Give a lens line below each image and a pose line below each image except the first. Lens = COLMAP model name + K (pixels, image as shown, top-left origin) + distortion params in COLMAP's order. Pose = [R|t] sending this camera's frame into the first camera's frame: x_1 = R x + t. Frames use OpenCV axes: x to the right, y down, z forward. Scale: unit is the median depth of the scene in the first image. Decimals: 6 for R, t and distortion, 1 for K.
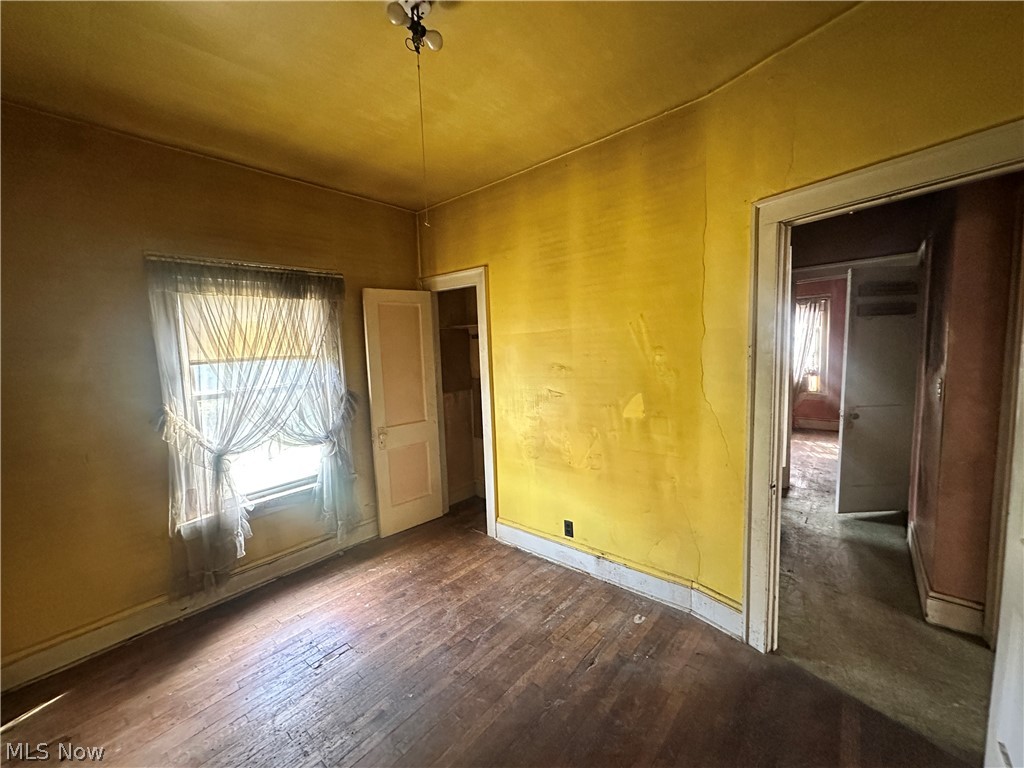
lens RADIAL K [[413.3, 0, 506.8], [0, 413.3, 385.1], [0, 0, 1]] dist [0.000007, -0.000097]
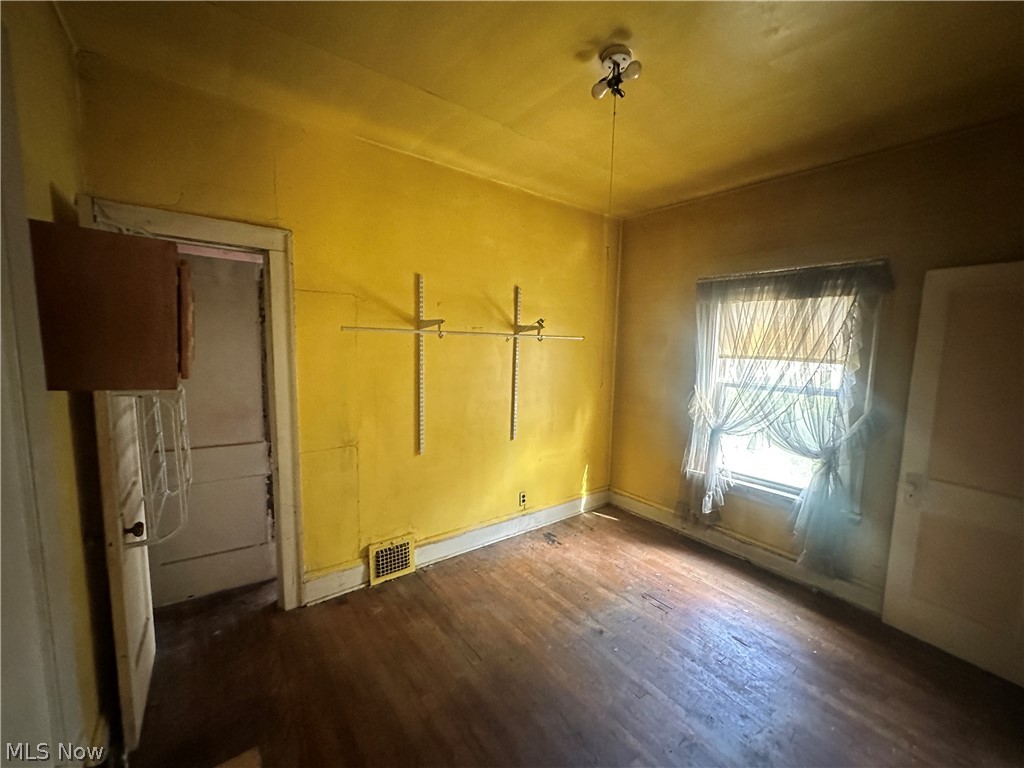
lens RADIAL K [[413.3, 0, 518.1], [0, 413.3, 386.7], [0, 0, 1]] dist [0.000007, -0.000097]
pose [[-0.218055, 0.130682, -0.967147, 0.597422], [-0.113016, 0.980946, 0.158027, -0.087672], [0.969371, 0.143762, -0.199131, 0.601385]]
